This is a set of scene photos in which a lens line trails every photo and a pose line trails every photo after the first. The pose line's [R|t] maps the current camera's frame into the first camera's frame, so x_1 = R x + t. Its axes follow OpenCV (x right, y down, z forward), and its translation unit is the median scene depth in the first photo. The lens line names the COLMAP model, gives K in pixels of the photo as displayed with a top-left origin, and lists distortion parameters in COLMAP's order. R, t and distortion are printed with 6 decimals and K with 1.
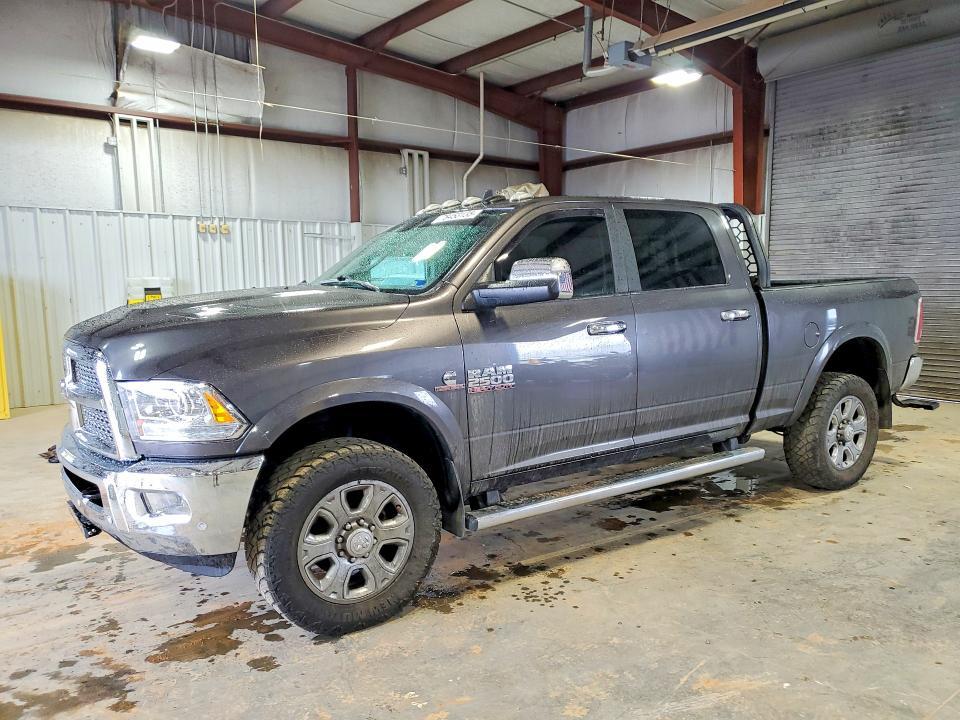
lens RADIAL K [[744.6, 0, 477.9], [0, 744.6, 375.9], [0, 0, 1]] dist [0.022373, -0.003741]
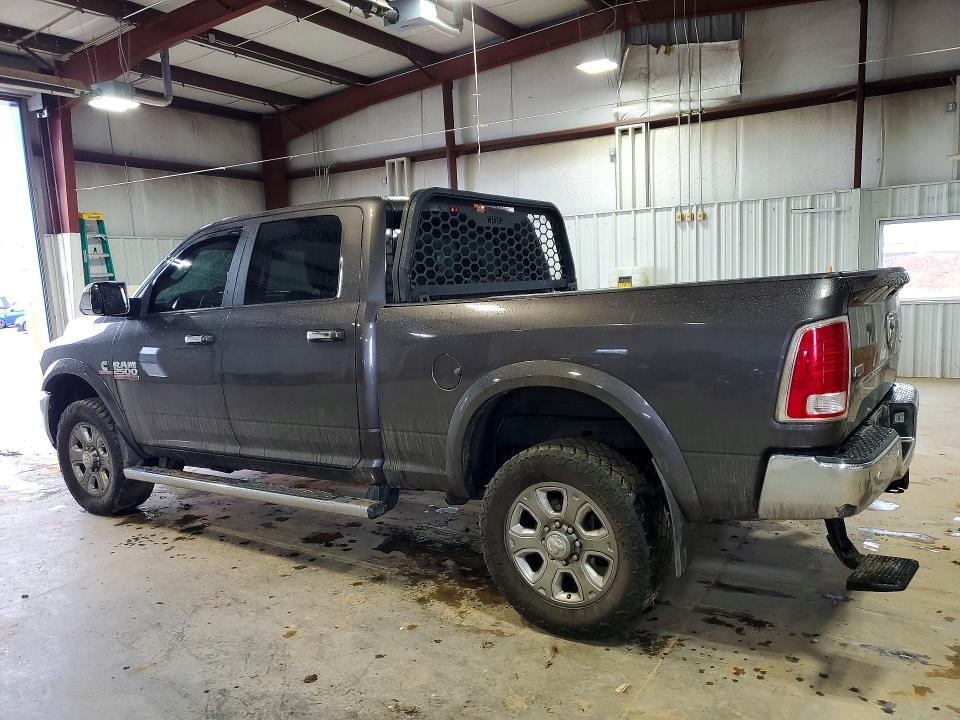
lens RADIAL K [[744.1, 0, 487.6], [0, 744.1, 363.4], [0, 0, 1]] dist [0.016281, 0.000478]
pose [[0.373826, 0.097302, -0.922381, 0.899053], [-0.077672, 0.994273, 0.073407, -0.090813], [0.924241, 0.044202, 0.379242, 0.652305]]
